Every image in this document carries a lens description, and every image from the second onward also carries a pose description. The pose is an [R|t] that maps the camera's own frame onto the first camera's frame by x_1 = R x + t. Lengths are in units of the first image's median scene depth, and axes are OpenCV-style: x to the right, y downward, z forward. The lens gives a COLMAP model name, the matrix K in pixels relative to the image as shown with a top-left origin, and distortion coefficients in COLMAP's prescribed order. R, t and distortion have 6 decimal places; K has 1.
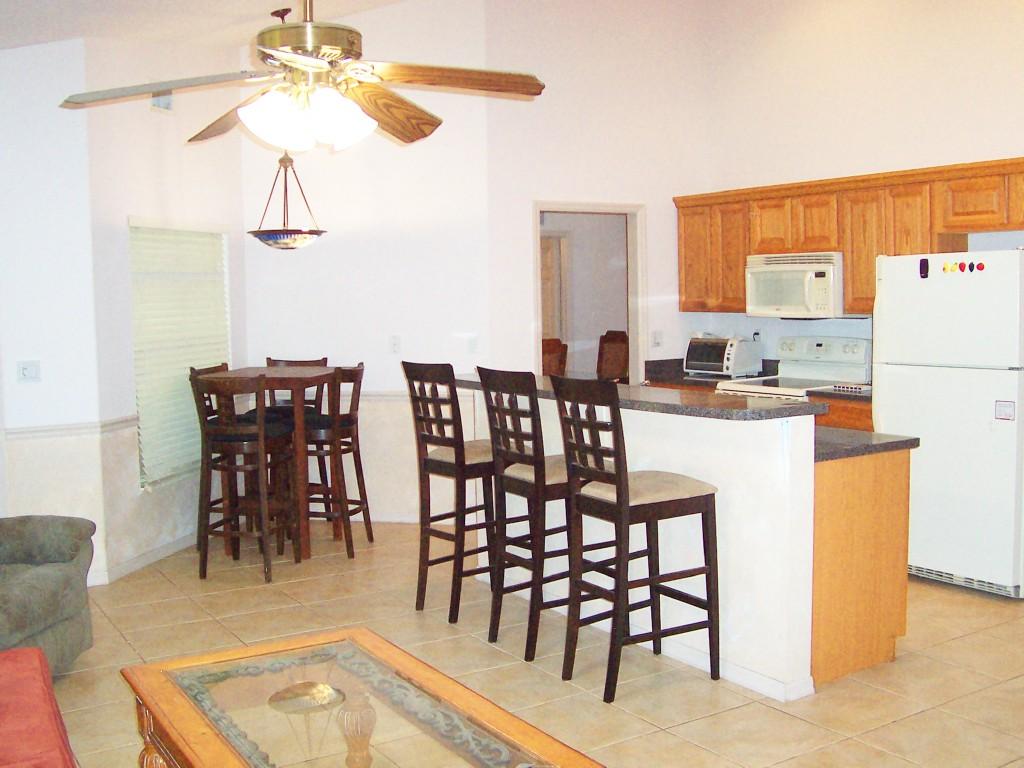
lens RADIAL K [[1116.7, 0, 512.0], [0, 1116.7, 384.0], [0, 0, 1]] dist [-0.160688, 0.003953]
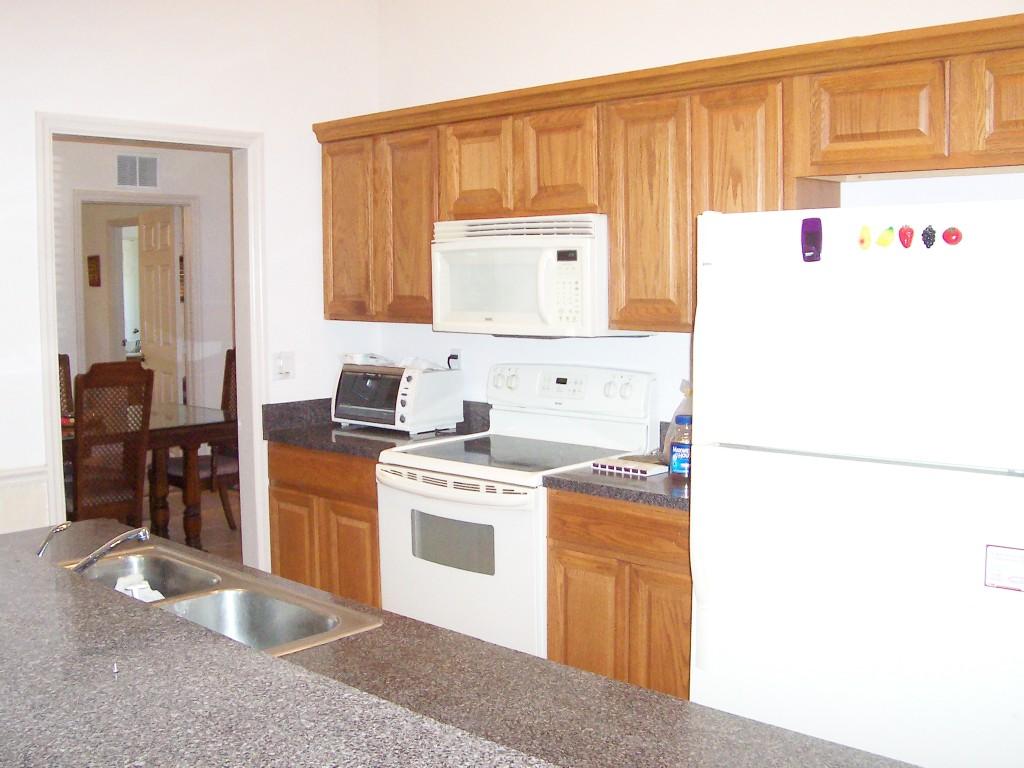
lens RADIAL K [[1116.7, 0, 512.0], [0, 1116.7, 384.0], [0, 0, 1]] dist [-0.160688, 0.003953]
pose [[0.968085, -0.007942, 0.250498, 0.113125], [0.006014, 0.999946, 0.008462, -0.039917], [-0.250552, -0.006685, 0.968080, 0.462523]]
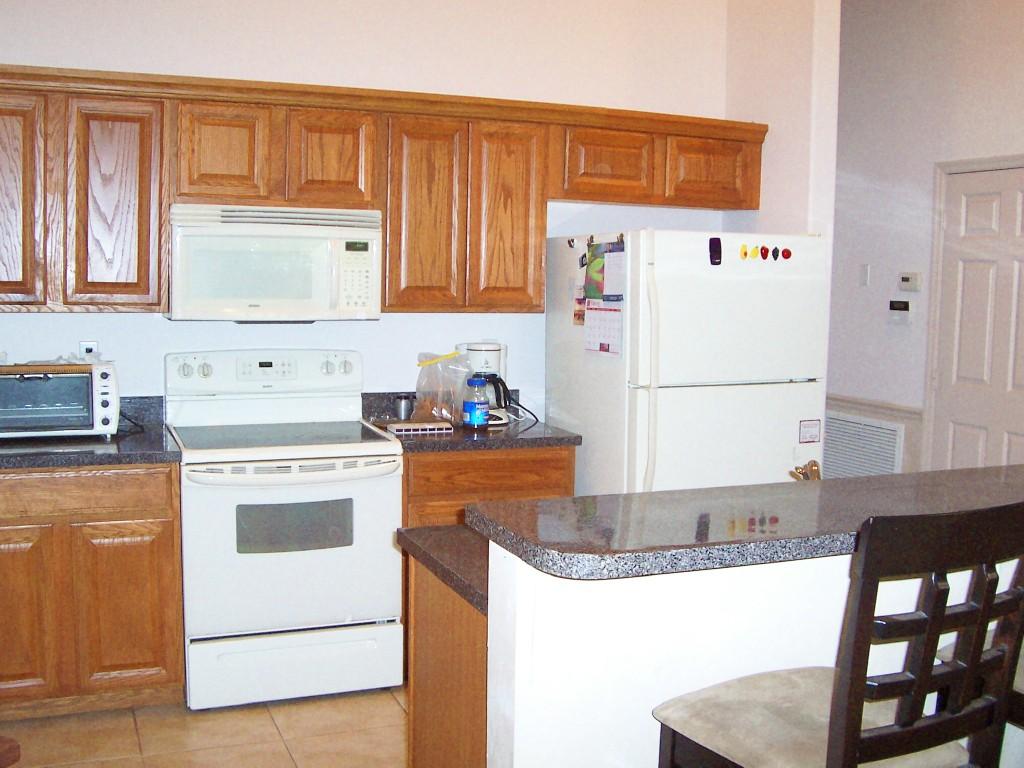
lens RADIAL K [[1116.7, 0, 512.0], [0, 1116.7, 384.0], [0, 0, 1]] dist [-0.160688, 0.003953]
pose [[0.162844, -0.074730, 0.983818, -0.294271], [0.057006, 0.996174, 0.066233, -0.058446], [-0.985004, 0.045298, 0.166481, 0.794233]]
